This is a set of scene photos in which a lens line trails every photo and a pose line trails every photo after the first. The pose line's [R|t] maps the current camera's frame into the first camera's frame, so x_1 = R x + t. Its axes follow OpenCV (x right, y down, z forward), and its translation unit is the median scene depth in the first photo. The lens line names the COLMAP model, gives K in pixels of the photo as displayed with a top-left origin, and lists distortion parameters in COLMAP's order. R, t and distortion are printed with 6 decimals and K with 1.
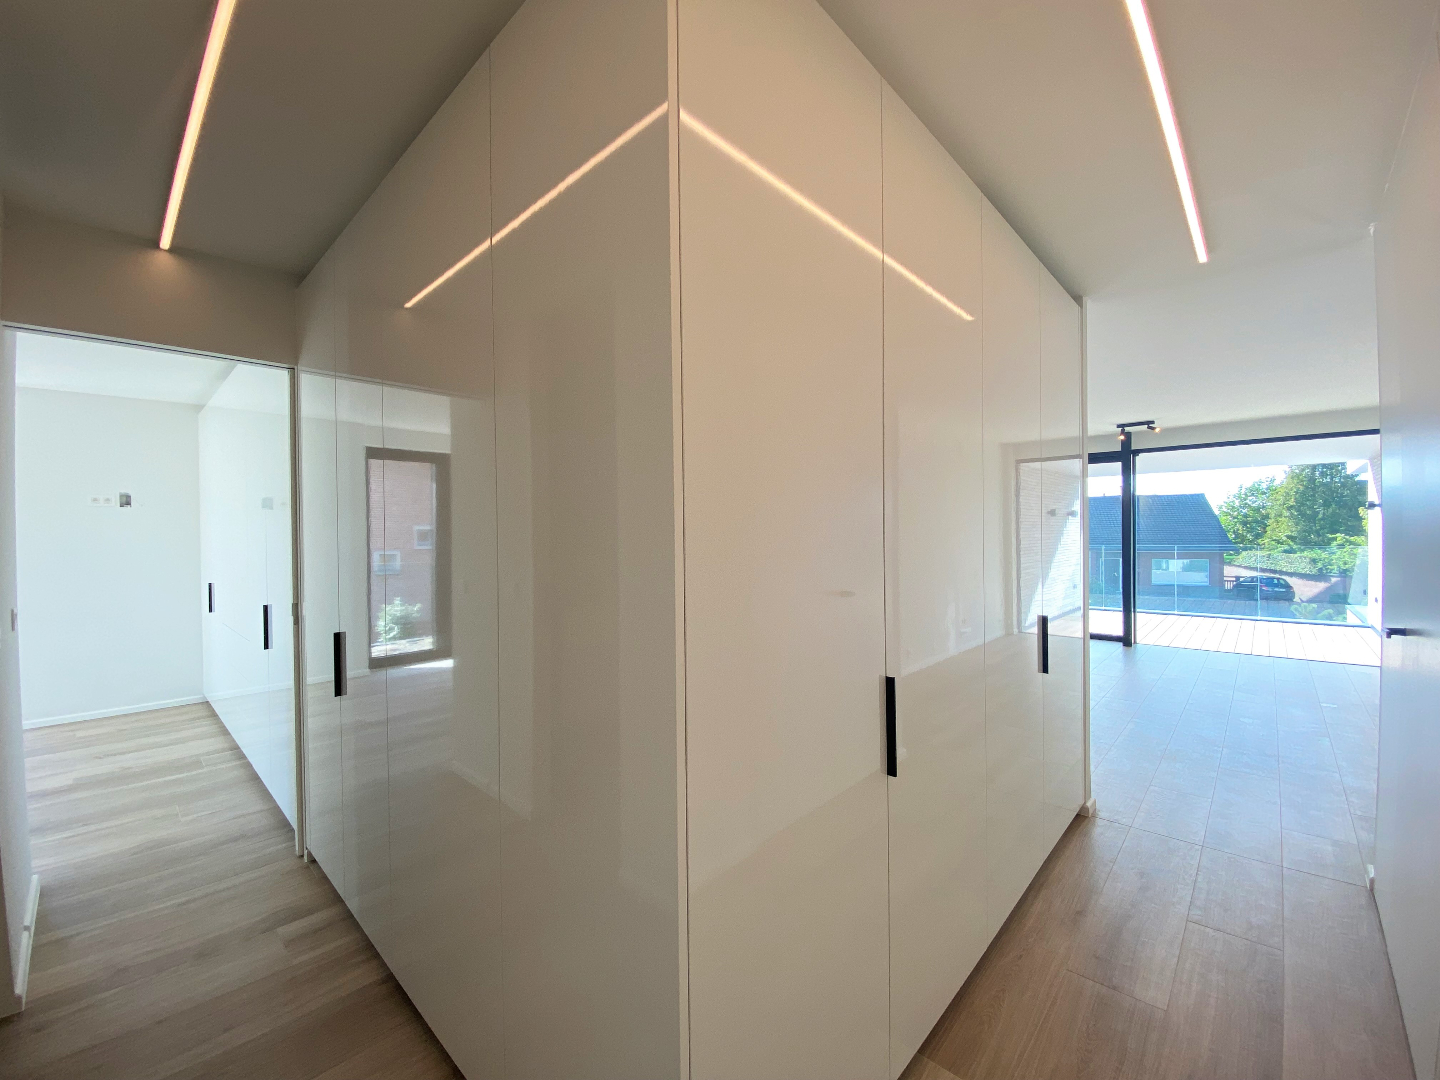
lens RADIAL K [[587.6, 0, 720.0], [0, 587.6, 540.0], [0, 0, 1]] dist [-0.000196, -0.014104]
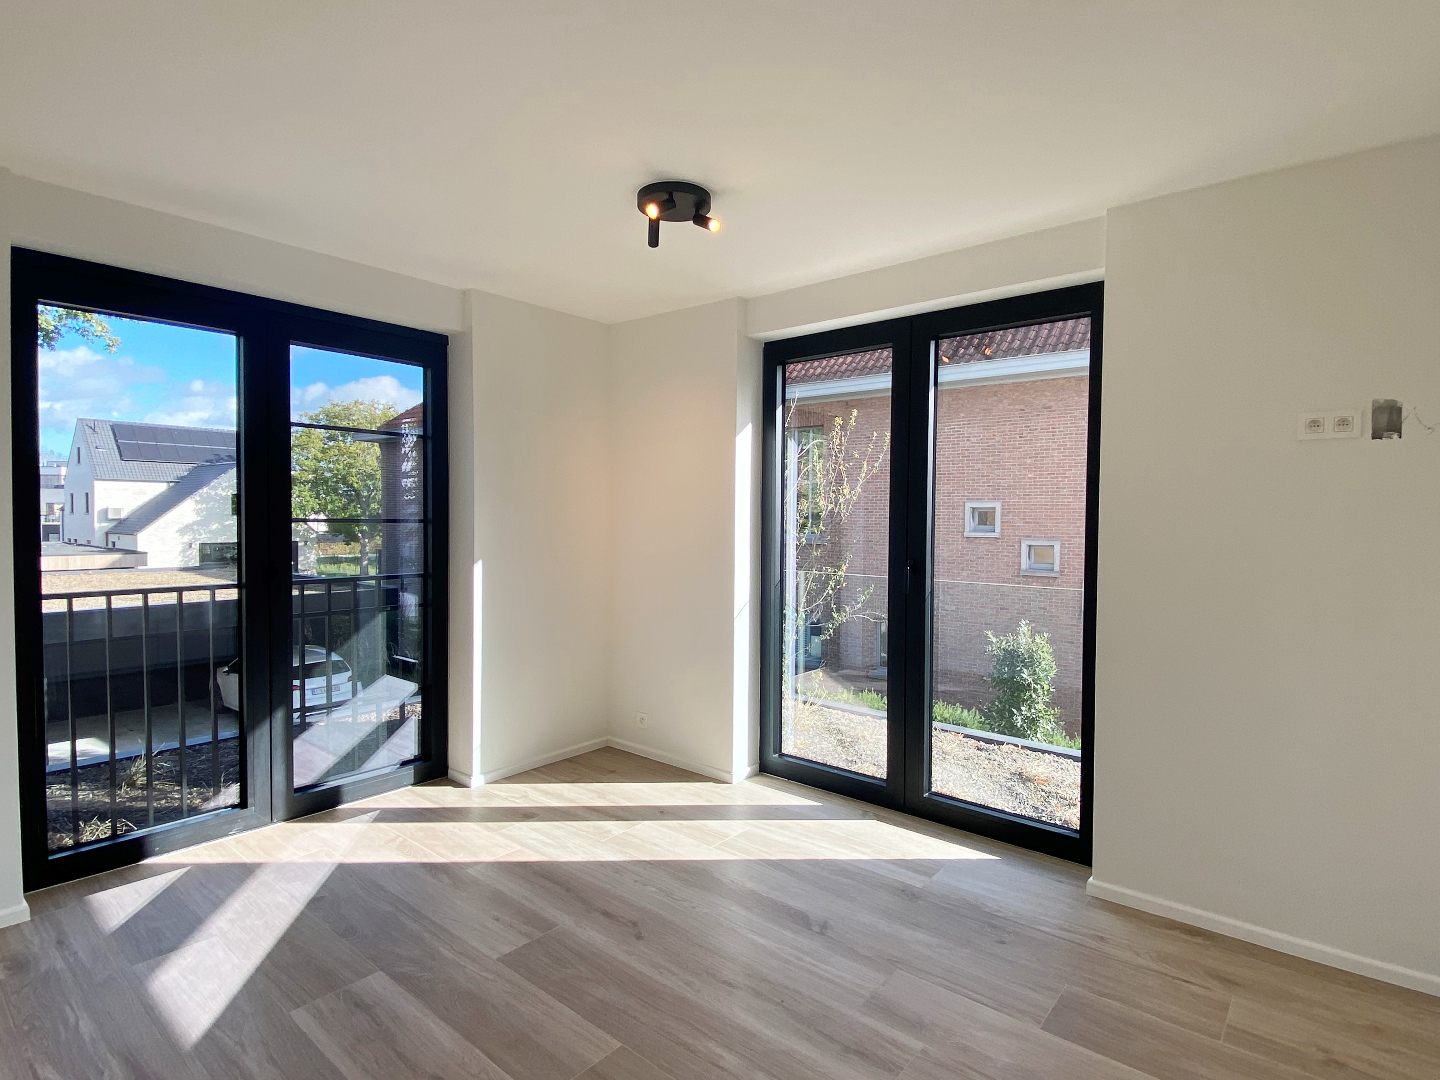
lens RADIAL K [[759.1, 0, 729.4], [0, 759.1, 539.0], [0, 0, 1]] dist [0.045682, -0.036689]
pose [[0.063092, 0.039925, -0.997209, -0.564564], [-0.018891, 0.999068, 0.038805, -0.002338], [0.997829, 0.016390, 0.063788, 0.553171]]
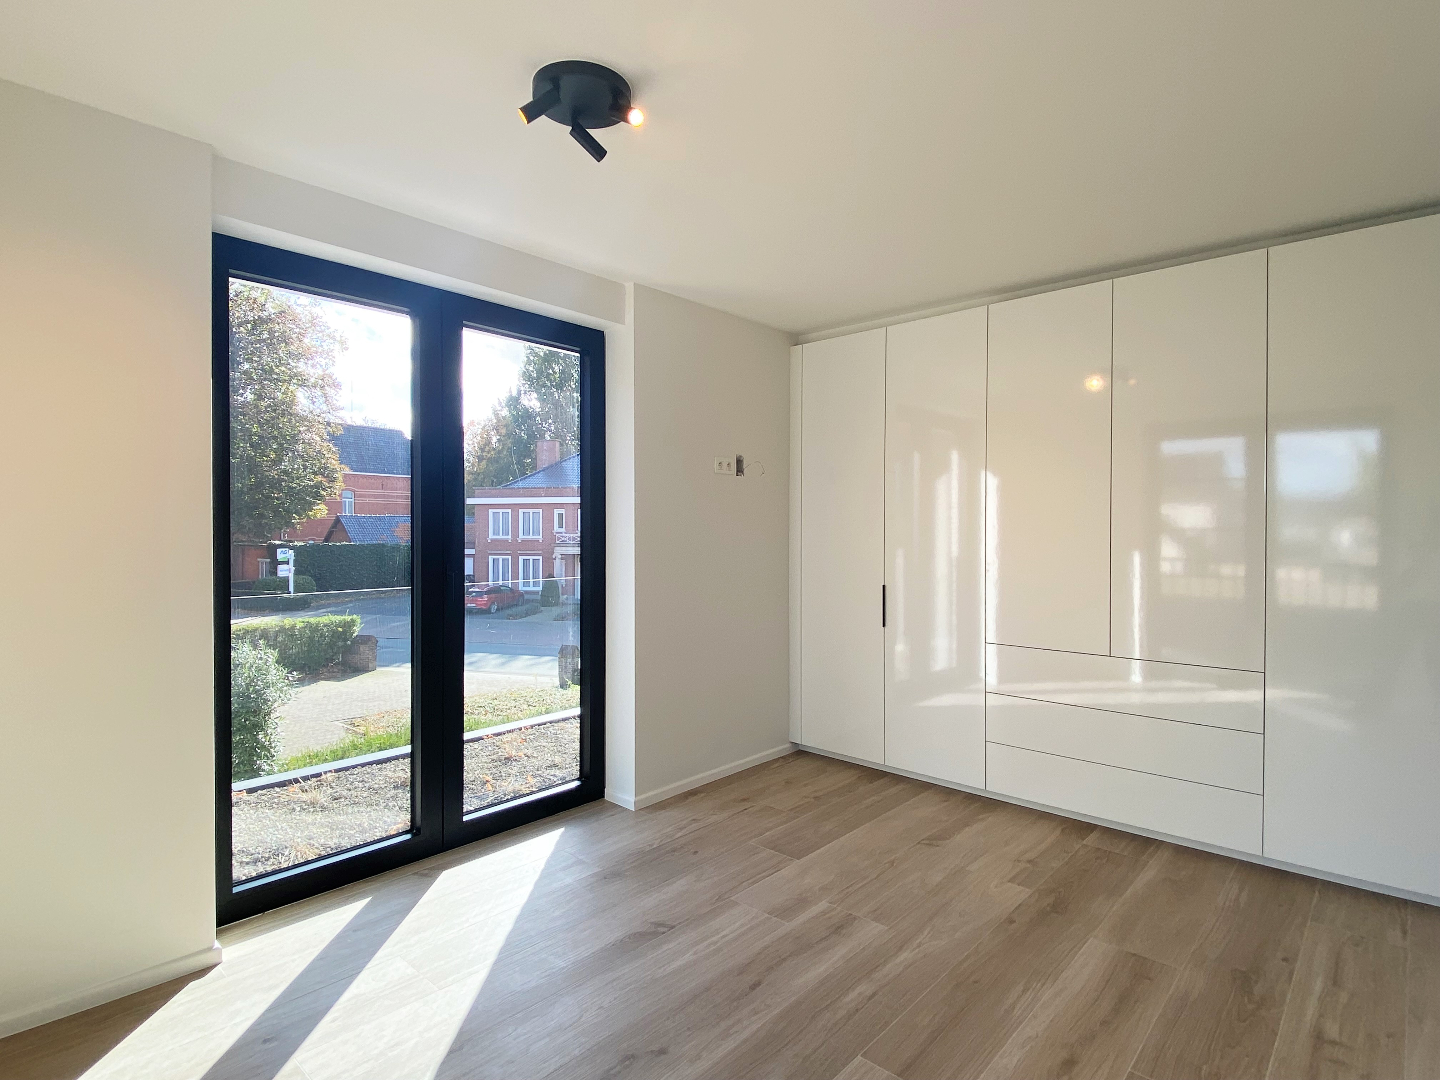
lens RADIAL K [[745.4, 0, 720.0], [0, 745.4, 540.0], [0, 0, 1]] dist [0.047575, -0.034861]
pose [[0.999766, 0.012171, 0.017887, -1.093636], [-0.012262, 0.999912, 0.004981, 0.017154], [-0.017825, -0.005199, 0.999828, 0.098701]]
